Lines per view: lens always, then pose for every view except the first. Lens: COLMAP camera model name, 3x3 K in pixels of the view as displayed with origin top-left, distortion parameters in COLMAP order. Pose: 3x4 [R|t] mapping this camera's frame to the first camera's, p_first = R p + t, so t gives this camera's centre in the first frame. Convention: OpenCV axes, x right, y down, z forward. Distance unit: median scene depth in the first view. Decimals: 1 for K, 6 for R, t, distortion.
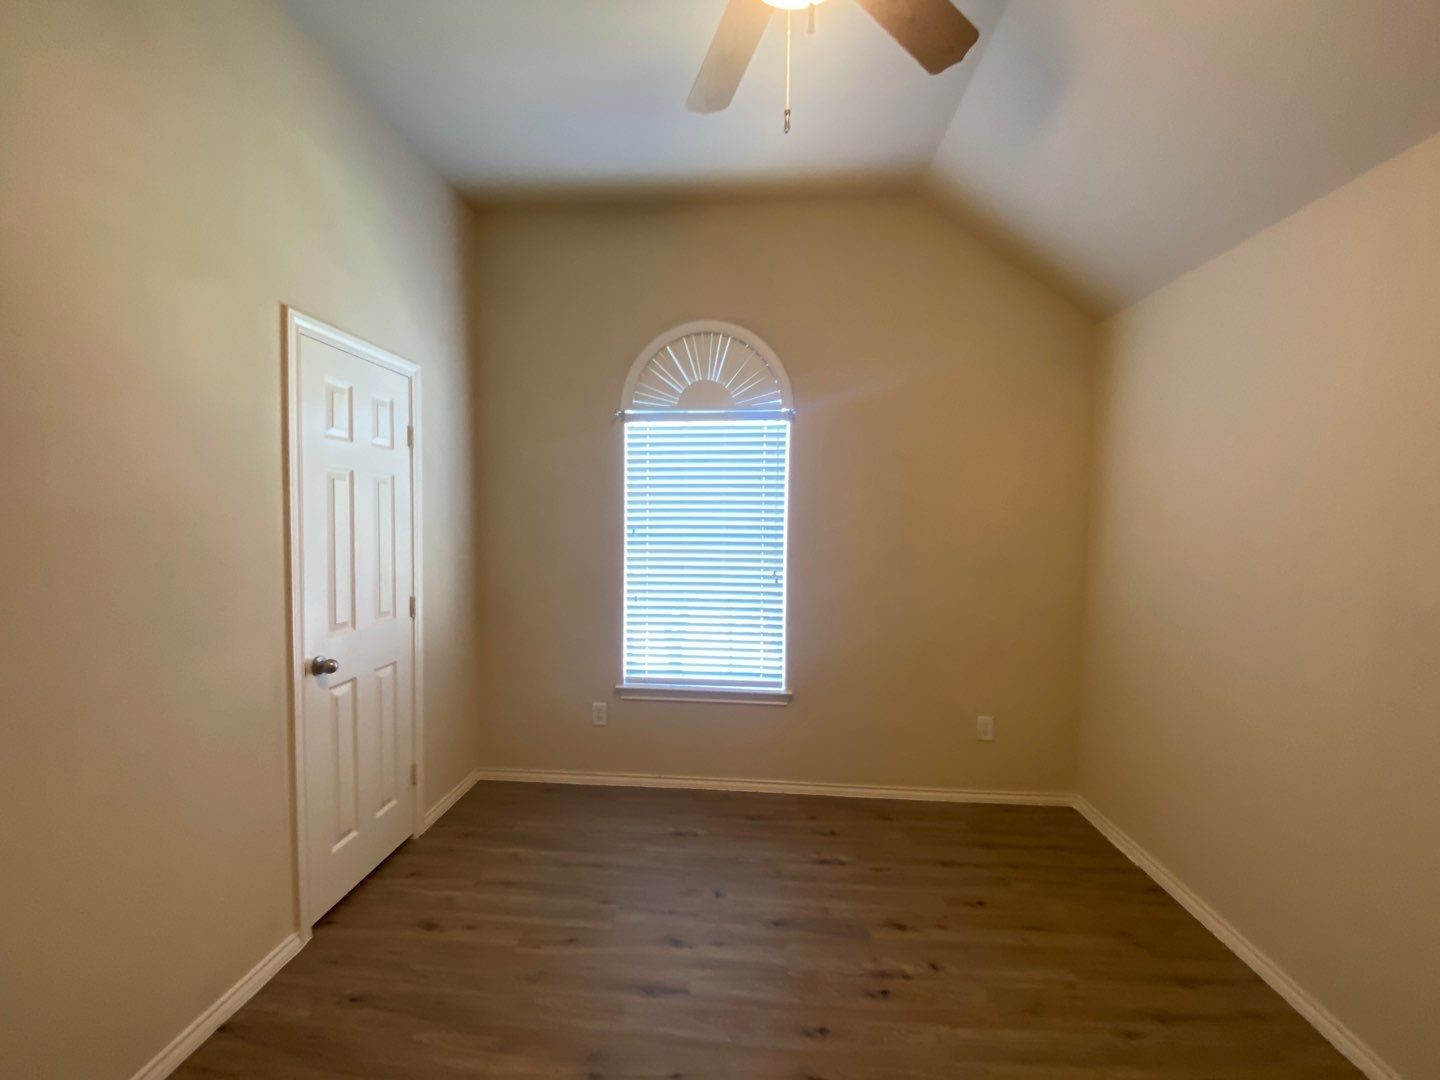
lens RADIAL K [[583.7, 0, 707.0], [0, 583.7, 545.0], [0, 0, 1]] dist [0.024705, -0.019373]
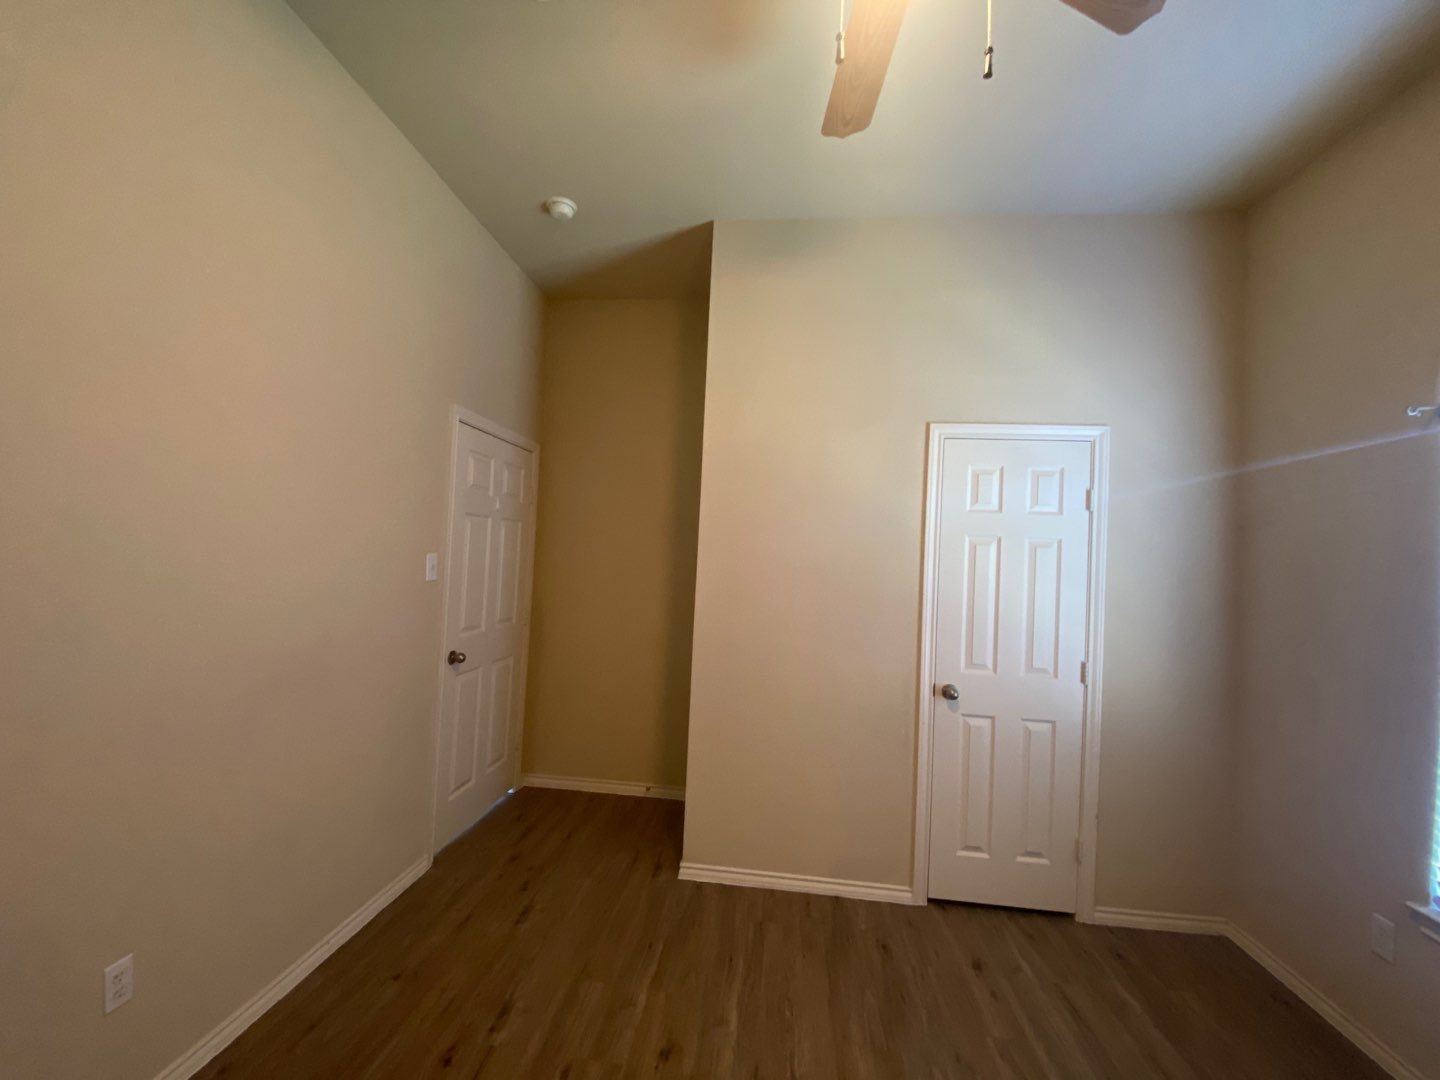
lens RADIAL K [[583.7, 0, 707.0], [0, 583.7, 545.0], [0, 0, 1]] dist [0.024705, -0.019373]
pose [[-0.020479, -0.034509, -0.999195, 0.552289], [-0.101893, 0.994272, -0.032250, -0.012690], [0.994585, 0.101150, -0.023878, 0.428507]]
